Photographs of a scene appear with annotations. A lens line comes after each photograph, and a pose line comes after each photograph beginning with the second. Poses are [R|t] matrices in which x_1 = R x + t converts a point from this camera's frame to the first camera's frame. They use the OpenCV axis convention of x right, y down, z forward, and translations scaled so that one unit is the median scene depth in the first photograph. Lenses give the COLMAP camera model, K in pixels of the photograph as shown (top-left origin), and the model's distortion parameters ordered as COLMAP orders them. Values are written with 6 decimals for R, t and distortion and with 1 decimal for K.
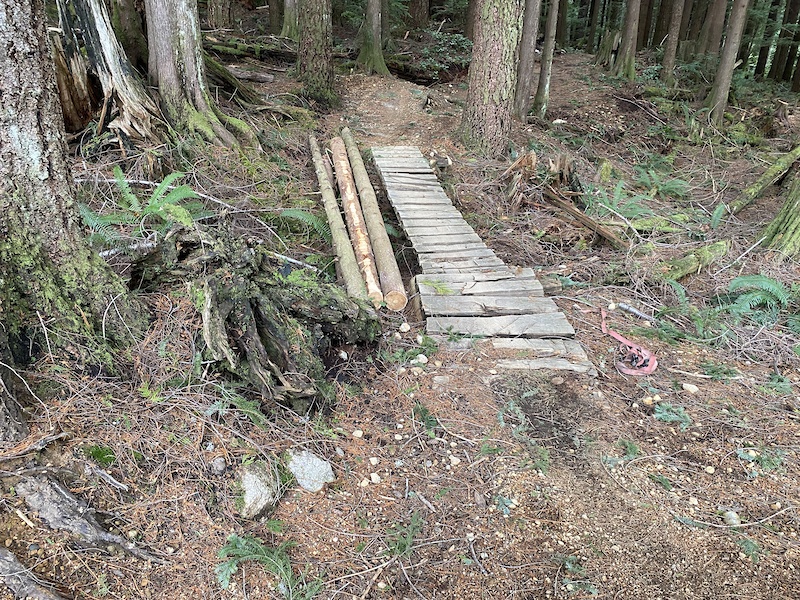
lens RADIAL K [[597.7, 0, 401.1], [0, 597.7, 298.8], [0, 0, 1]] dist [0.018571, -0.009507]
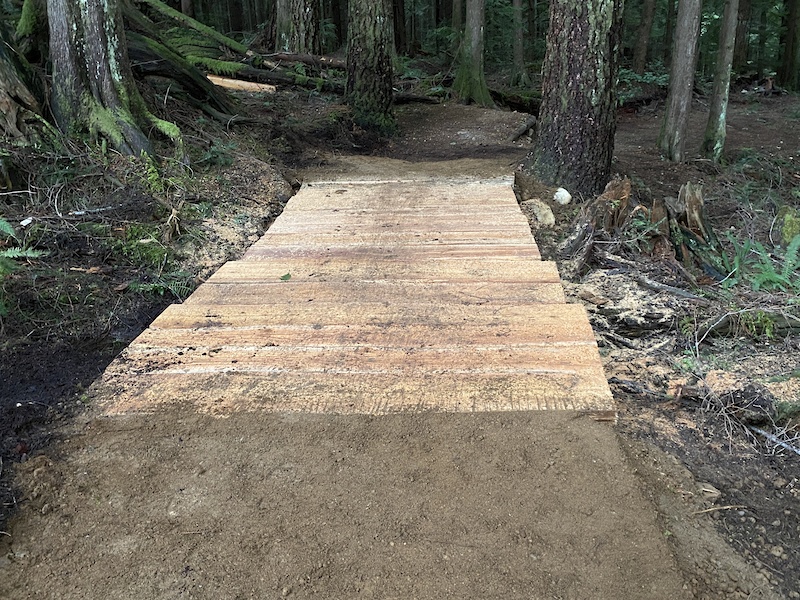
lens RADIAL K [[691.1, 0, 401.7], [0, 691.1, 301.7], [0, 0, 1]] dist [0.017853, -0.017024]
pose [[0.957362, 0.055931, -0.283427, 0.208447], [-0.095846, 0.987005, -0.128973, -0.006557], [0.272530, 0.150639, 0.950282, 0.275148]]
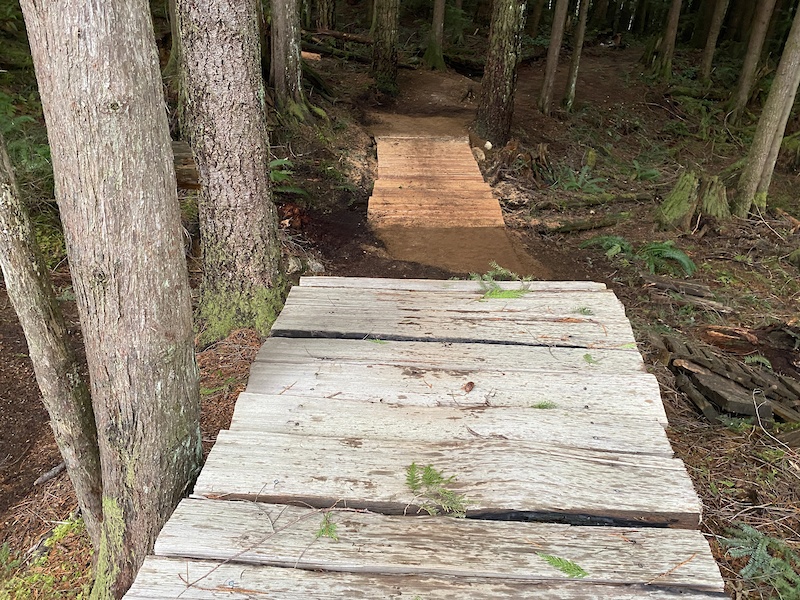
lens RADIAL K [[597.7, 0, 397.6], [0, 597.7, 303.4], [0, 0, 1]] dist [0.018571, -0.009507]
pose [[0.982233, 0.112314, -0.150349, 0.201282], [-0.102831, 0.992271, 0.069456, 0.073098], [0.156988, -0.052761, 0.986190, -0.500298]]
